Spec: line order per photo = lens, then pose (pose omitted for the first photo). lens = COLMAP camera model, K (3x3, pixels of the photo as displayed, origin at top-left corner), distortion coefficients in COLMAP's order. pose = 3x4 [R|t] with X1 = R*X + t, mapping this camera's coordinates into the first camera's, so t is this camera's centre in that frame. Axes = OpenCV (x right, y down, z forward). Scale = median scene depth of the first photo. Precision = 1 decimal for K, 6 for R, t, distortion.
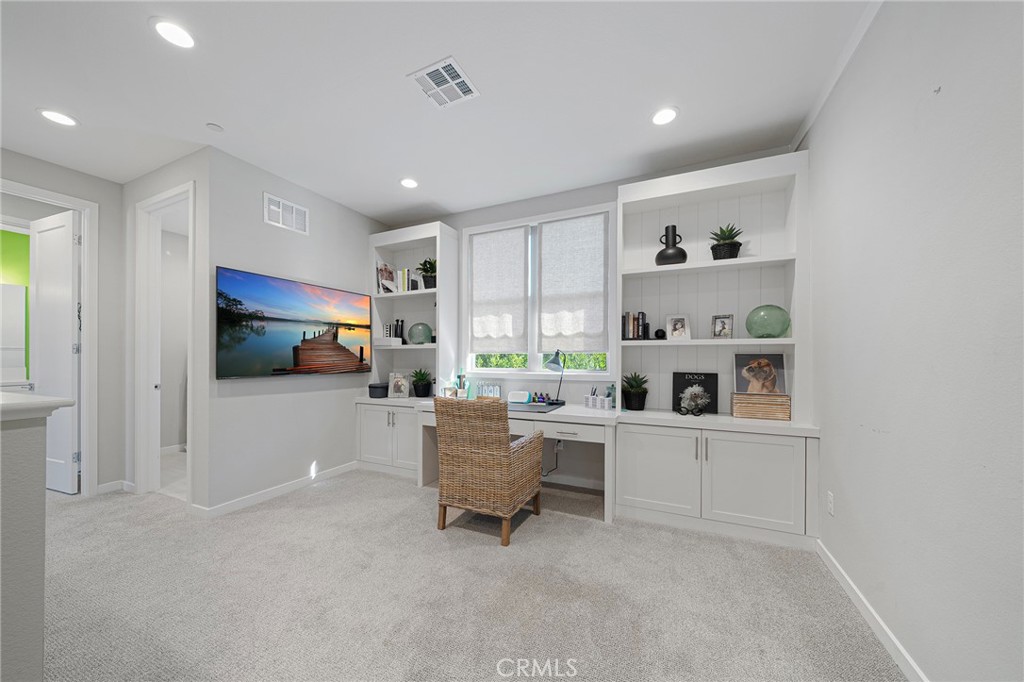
lens RADIAL K [[355.7, 0, 501.2], [0, 355.7, 360.1], [0, 0, 1]] dist [0.001074, -0.000789]
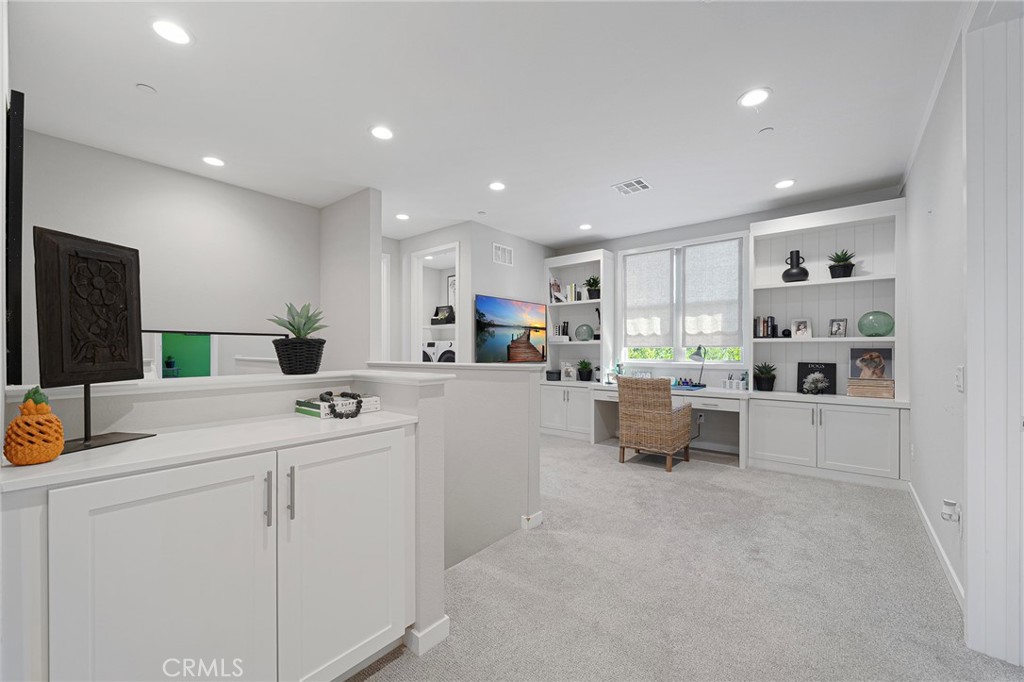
lens RADIAL K [[412.8, 0, 504.1], [0, 412.8, 350.4], [0, 0, 1]] dist [-0.003053, 0.000503]
pose [[0.972334, 0.001185, -0.233593, -0.210388], [-0.003418, 0.999952, -0.009156, 0.007681], [0.233571, 0.009701, 0.972291, -0.726238]]
